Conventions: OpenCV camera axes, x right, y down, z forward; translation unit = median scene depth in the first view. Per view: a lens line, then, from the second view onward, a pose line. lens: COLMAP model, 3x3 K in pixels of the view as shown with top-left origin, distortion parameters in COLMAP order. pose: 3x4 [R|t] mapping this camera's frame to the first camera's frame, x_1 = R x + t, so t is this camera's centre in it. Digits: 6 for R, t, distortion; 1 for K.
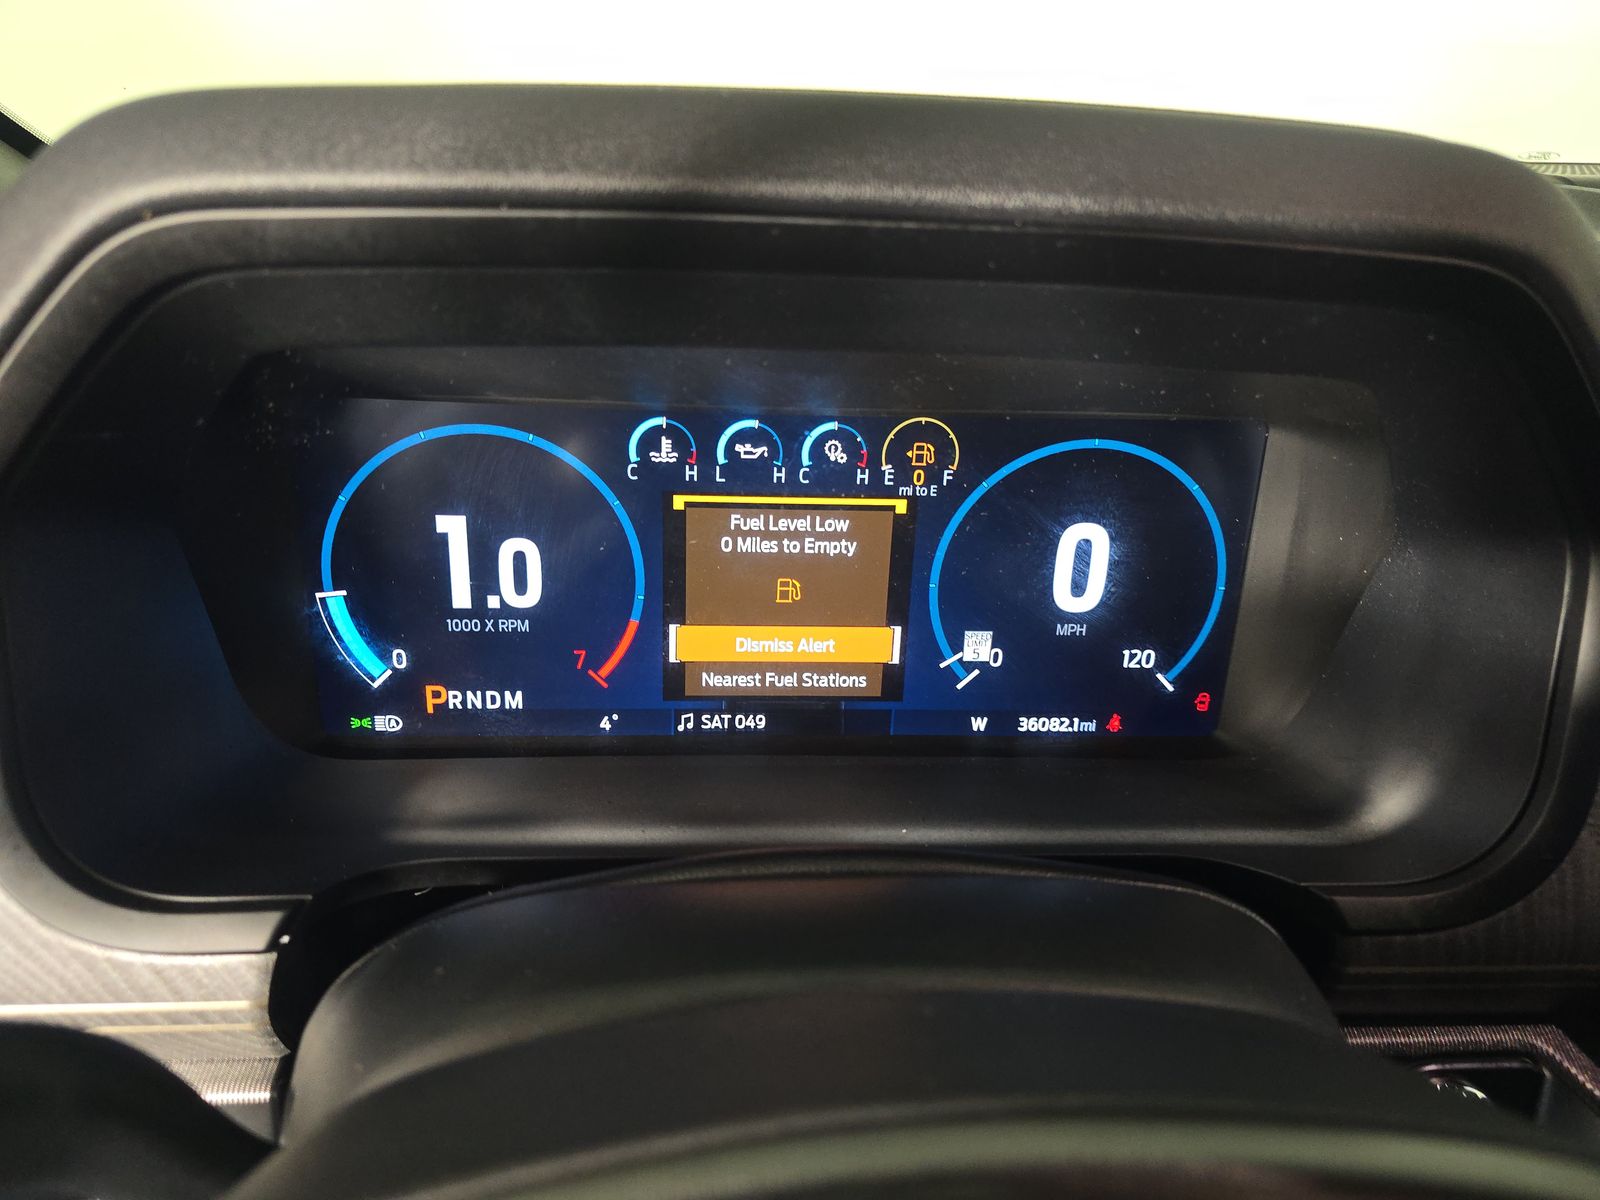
lens RADIAL K [[1086.8, 0, 795.9], [0, 1086.8, 583.6], [0, 0, 1]] dist [0.046318, -0.050351]
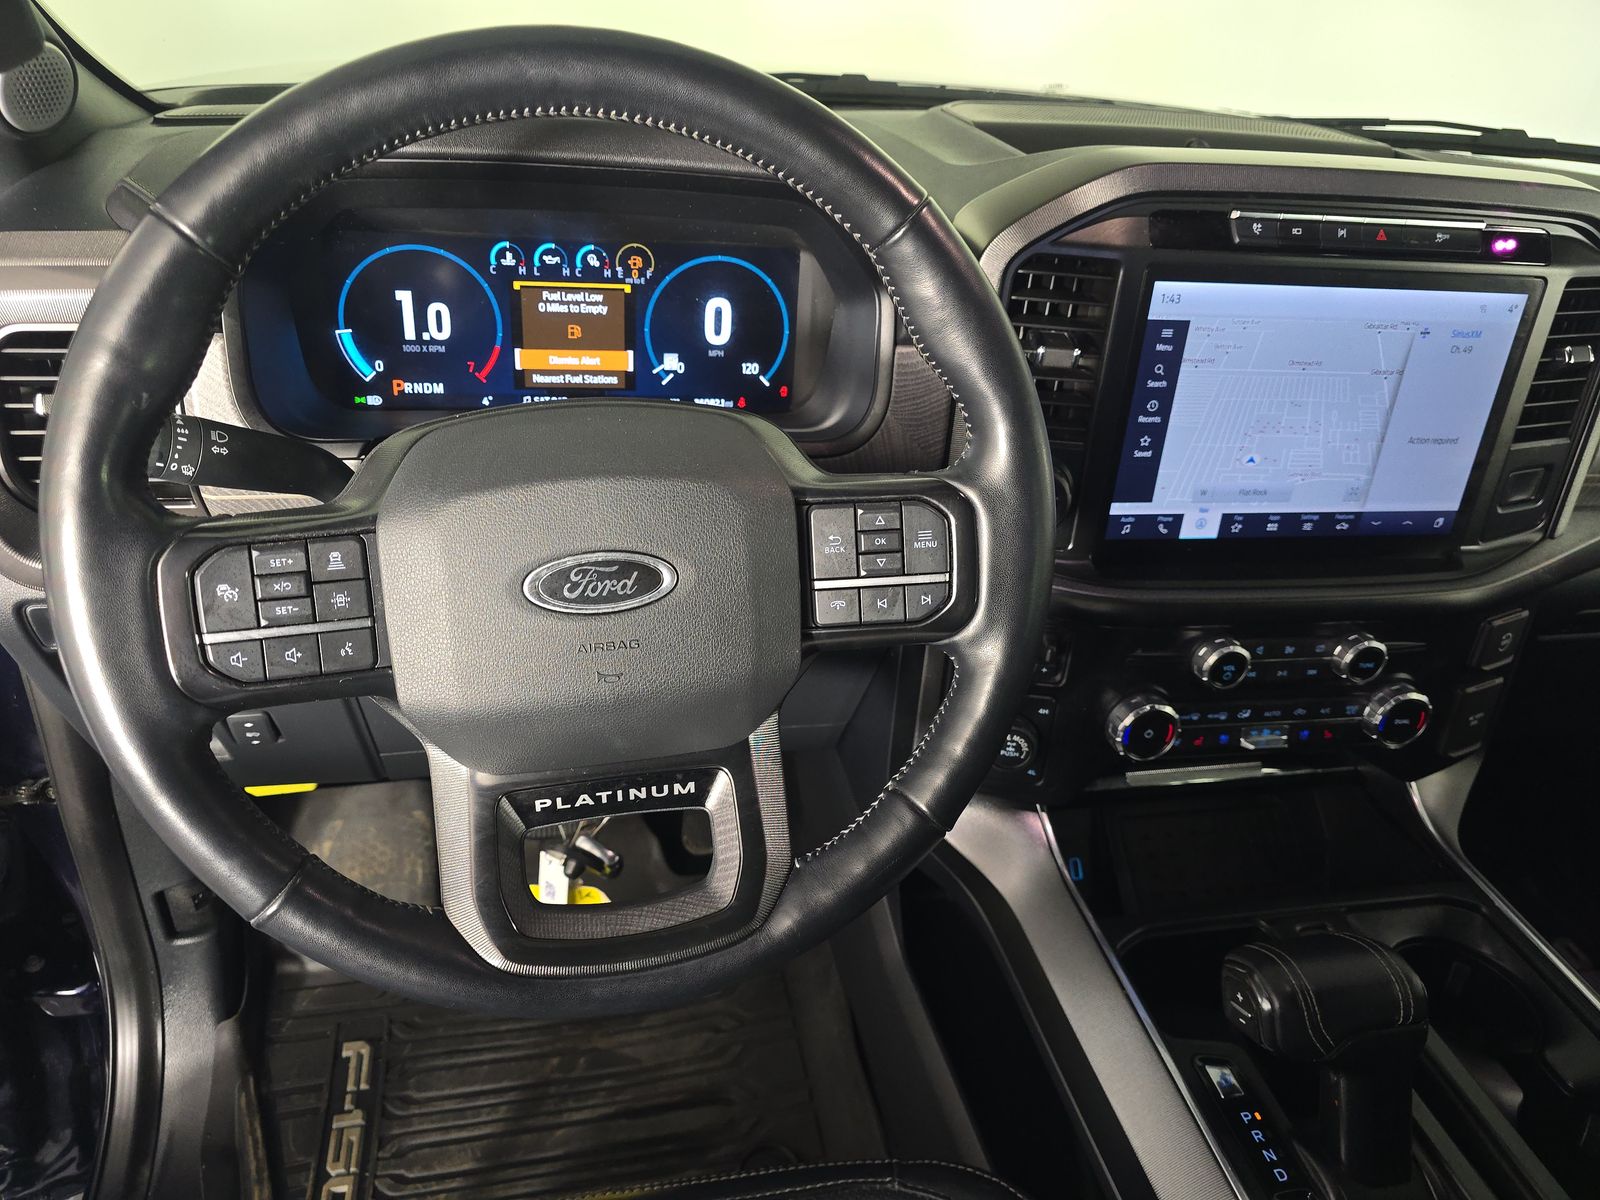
lens RADIAL K [[1086.8, 0, 787.1], [0, 1086.8, 599.5], [0, 0, 1]] dist [0.046318, -0.050351]
pose [[0.991603, -0.032679, 0.125123, 0.118241], [0.014618, 0.989668, 0.142632, 0.221621], [-0.128491, -0.139605, 0.981835, -1.156094]]
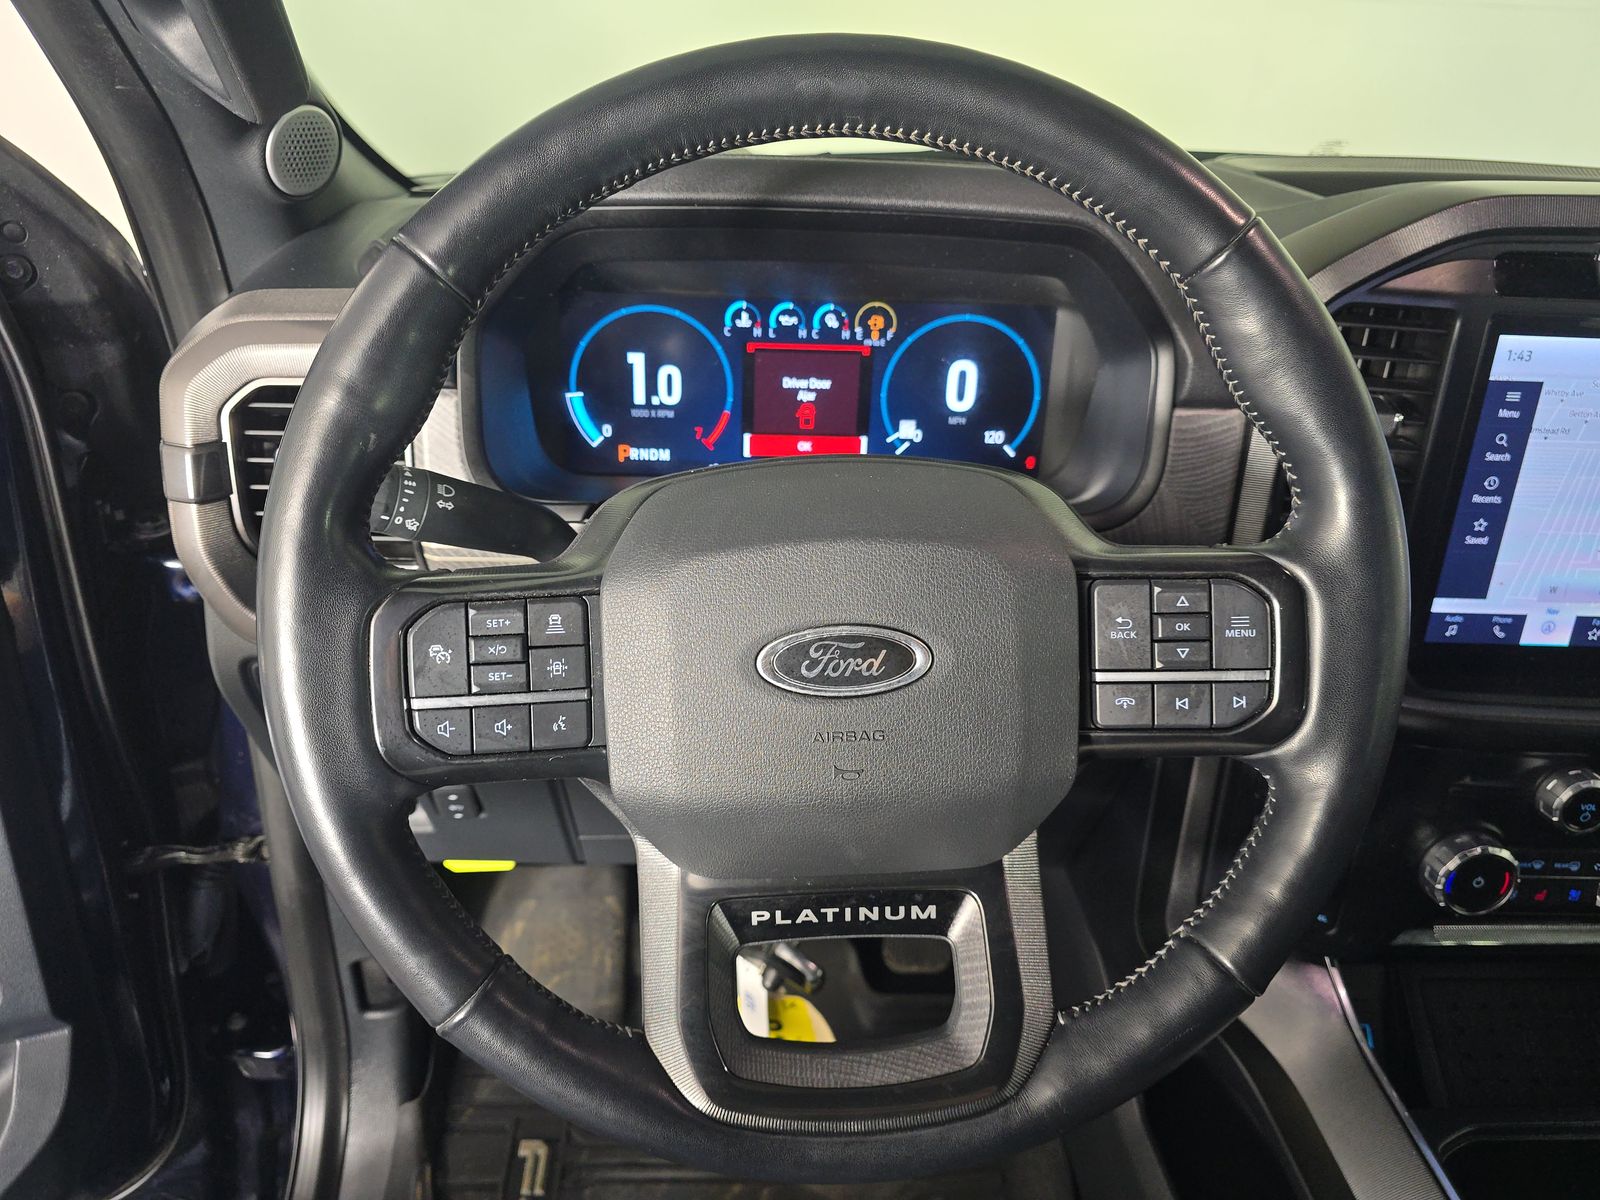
lens RADIAL K [[1086.8, 0, 788.4], [0, 1086.8, 596.4], [0, 0, 1]] dist [0.046318, -0.050351]
pose [[0.998924, 0.012736, -0.044587, 0.051117], [-0.010294, 0.998458, 0.054558, 0.258241], [0.045213, -0.054041, 0.997515, -0.951124]]
